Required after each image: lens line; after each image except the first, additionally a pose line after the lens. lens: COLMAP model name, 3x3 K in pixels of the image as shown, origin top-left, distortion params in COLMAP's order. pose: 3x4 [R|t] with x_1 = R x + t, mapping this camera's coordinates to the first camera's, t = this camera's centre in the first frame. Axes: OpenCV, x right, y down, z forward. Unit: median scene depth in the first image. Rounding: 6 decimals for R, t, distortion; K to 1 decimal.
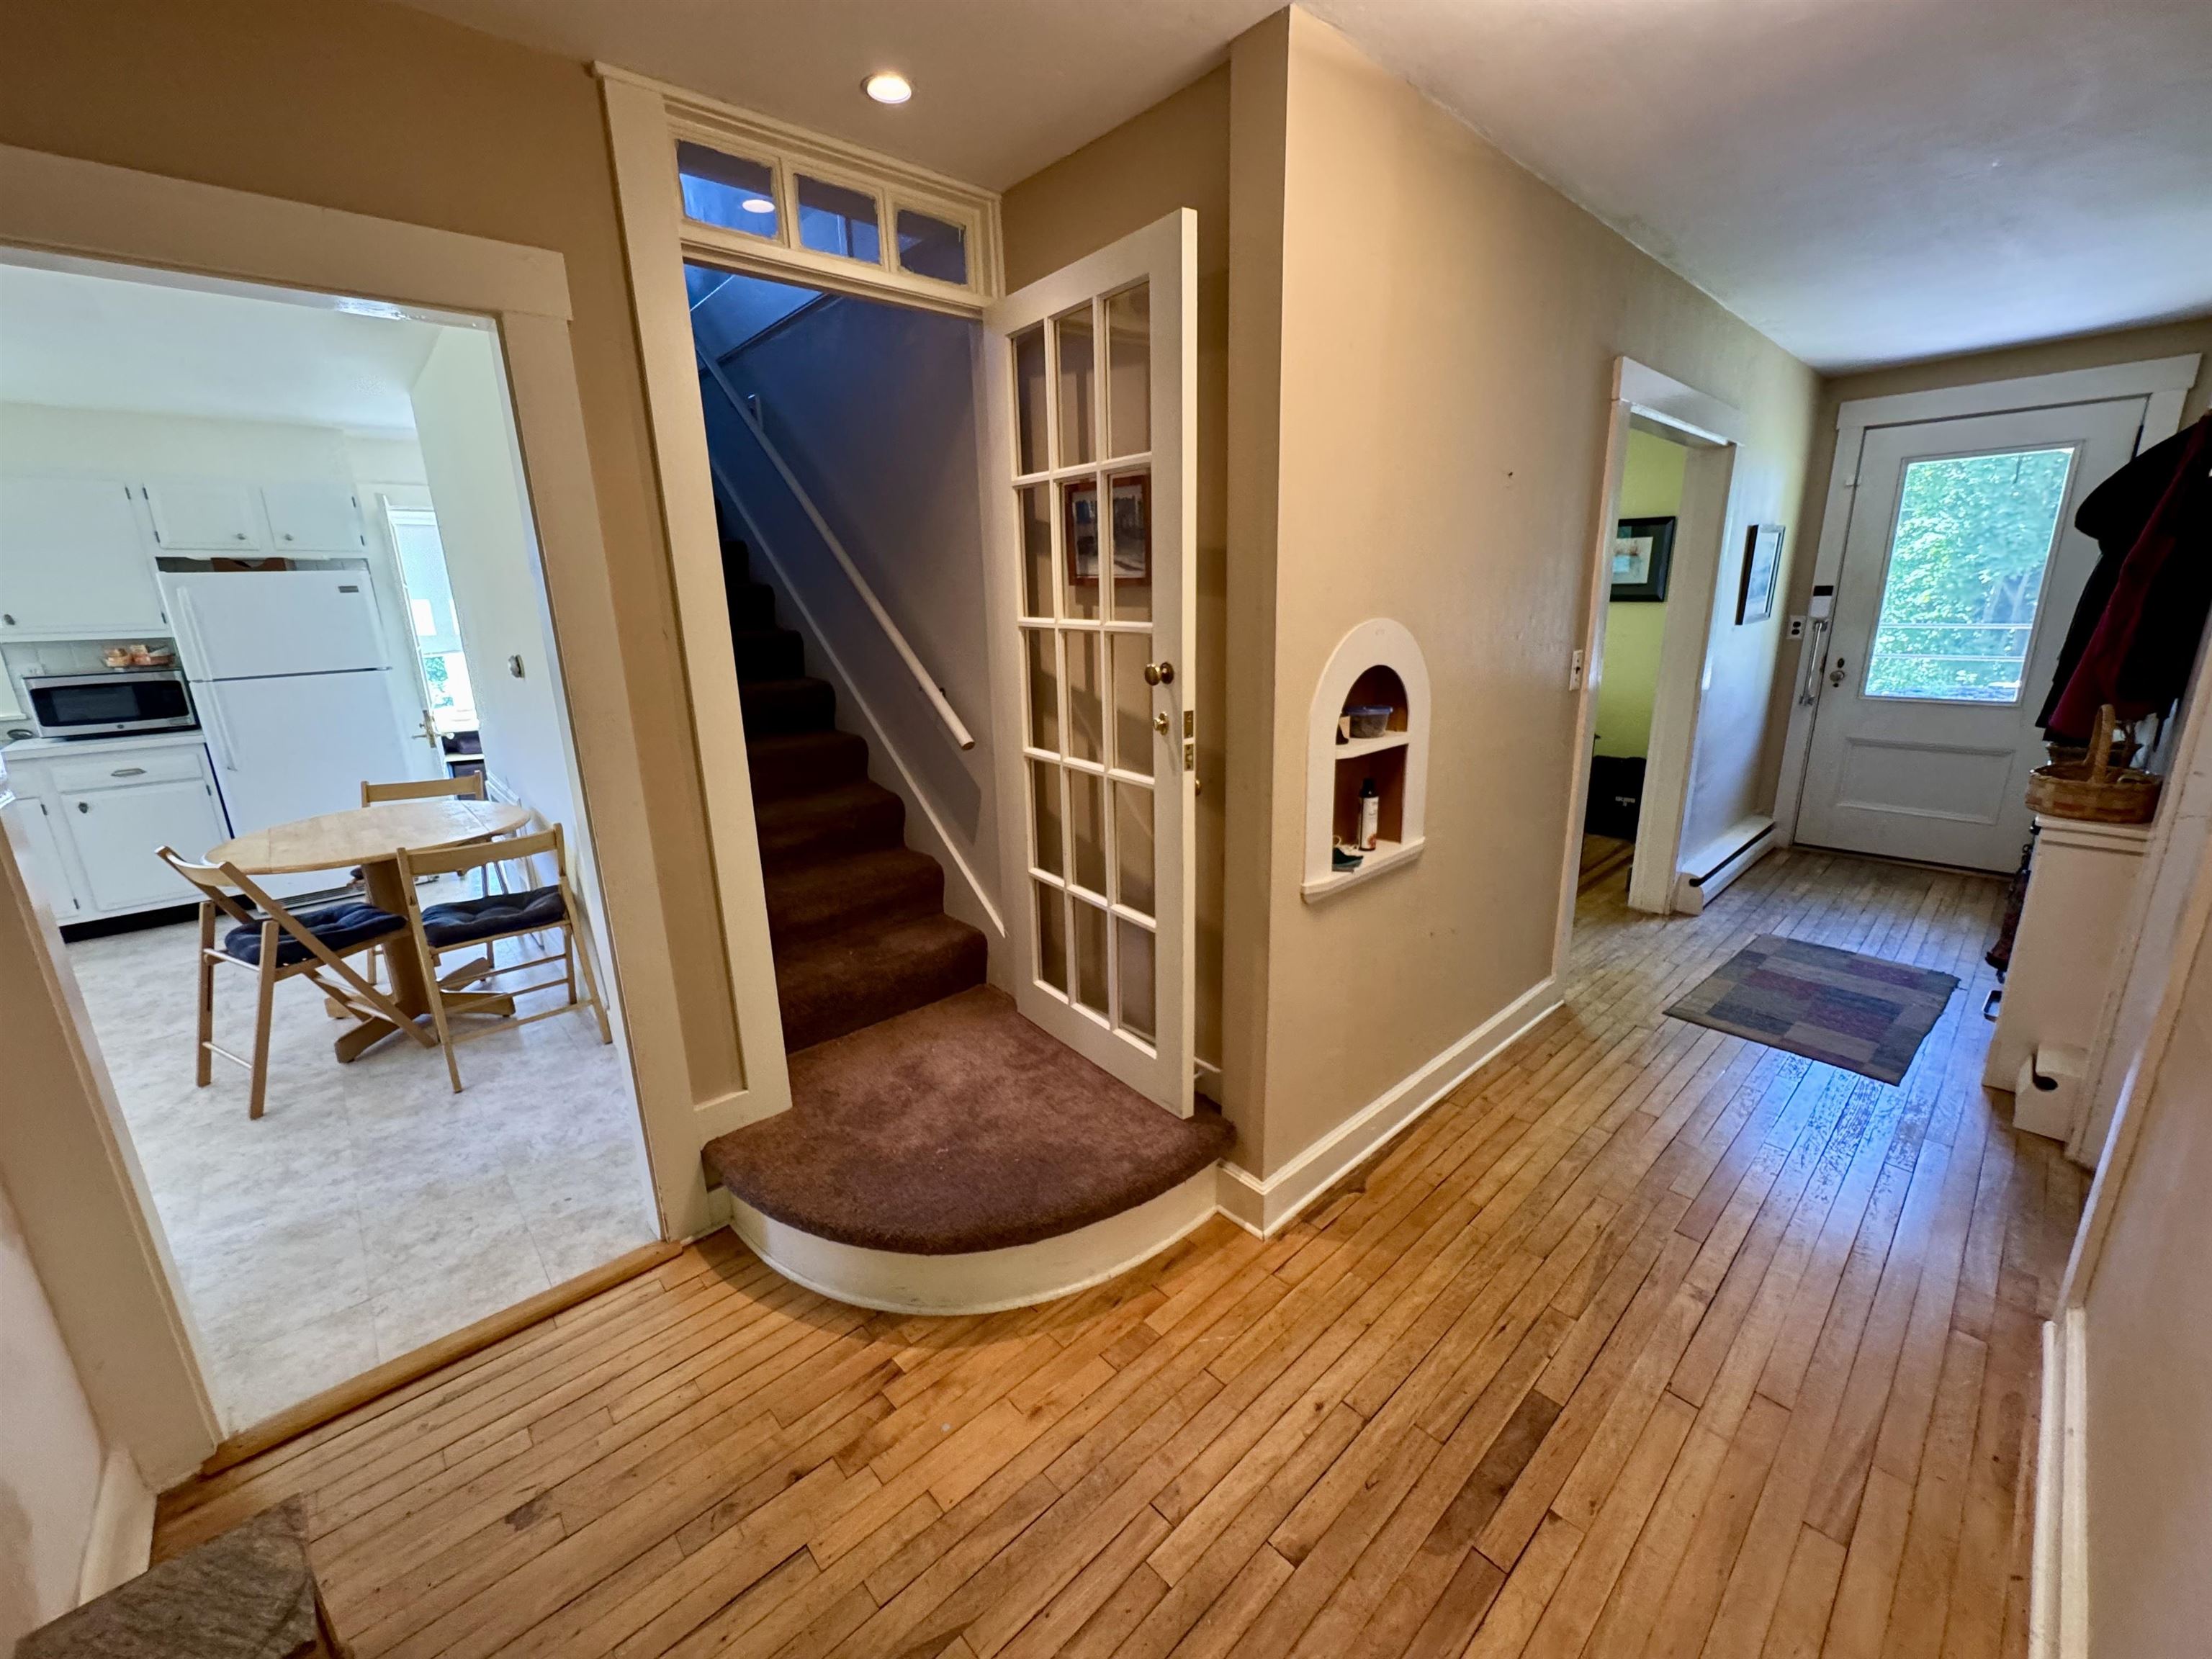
lens RADIAL K [[881.8, 0, 1109.0], [0, 881.8, 830.4], [0, 0, 1]] dist [-0.002866, 0.000131]
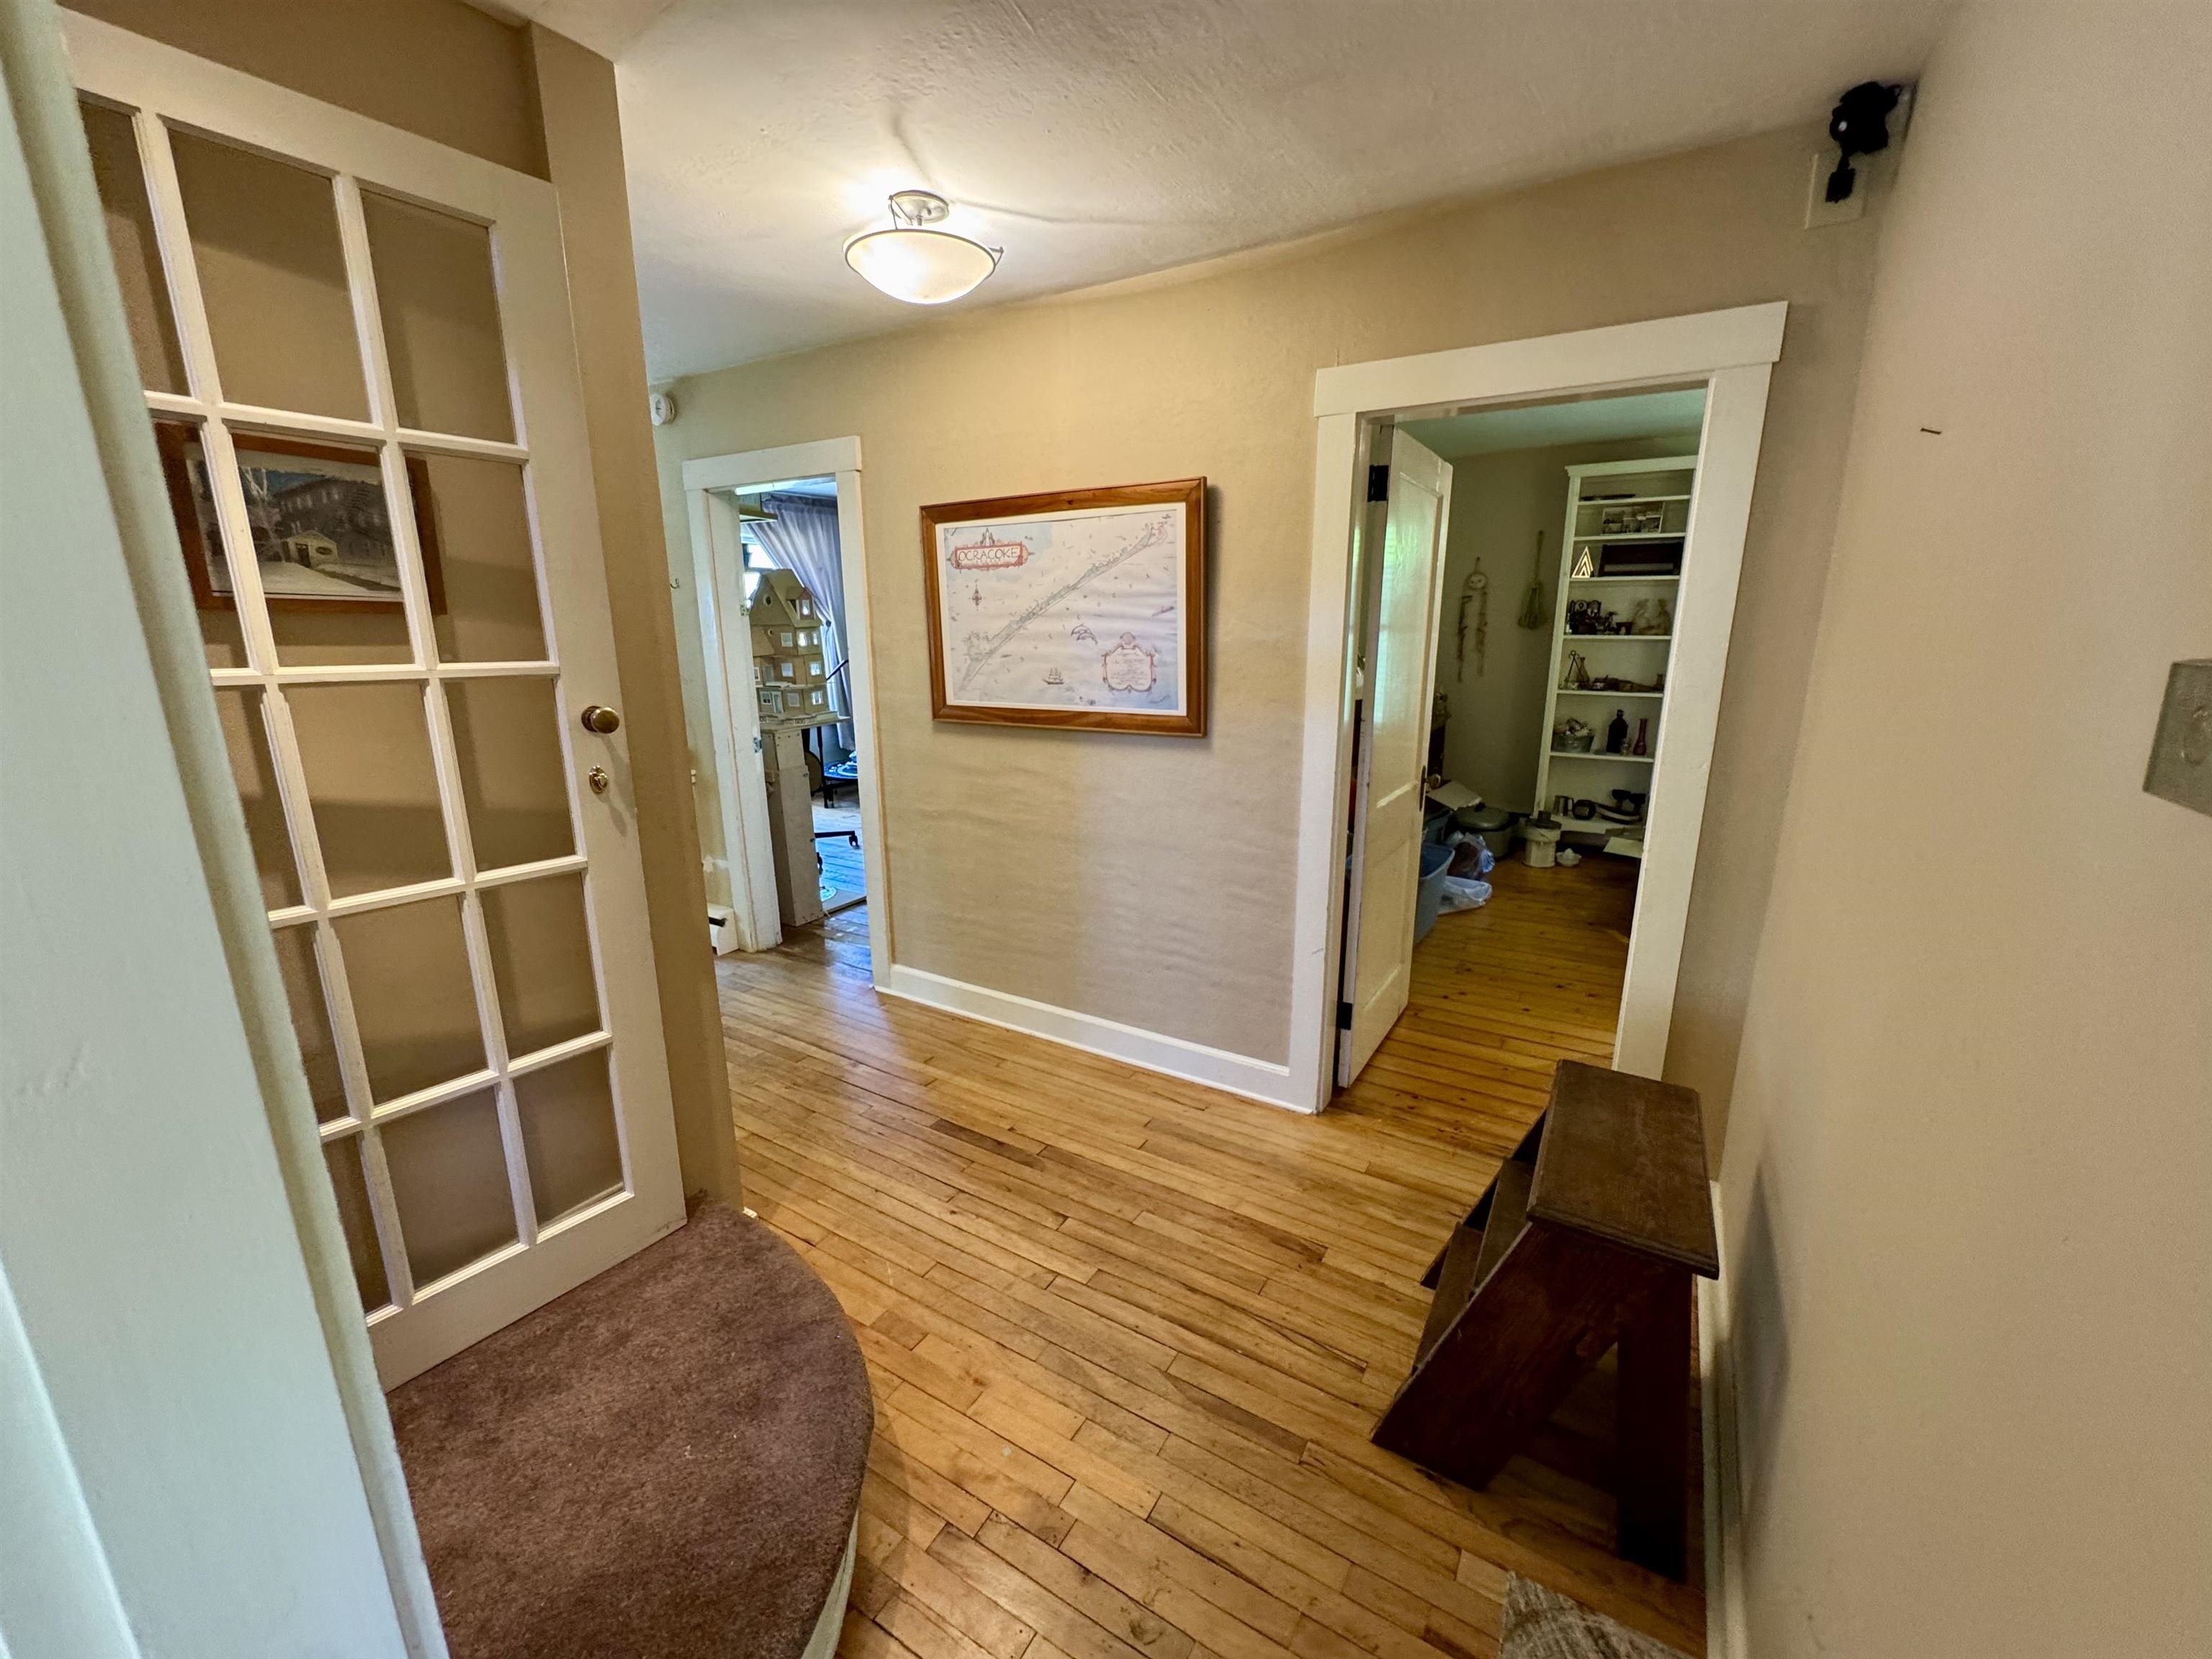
lens RADIAL K [[881.8, 0, 1109.0], [0, 881.8, 830.4], [0, 0, 1]] dist [-0.002866, 0.000131]
pose [[-0.274139, -0.200707, 0.940513, -1.024235], [0.259955, 0.926107, 0.273404, -0.214029], [-0.925889, 0.319441, -0.201708, 0.882992]]
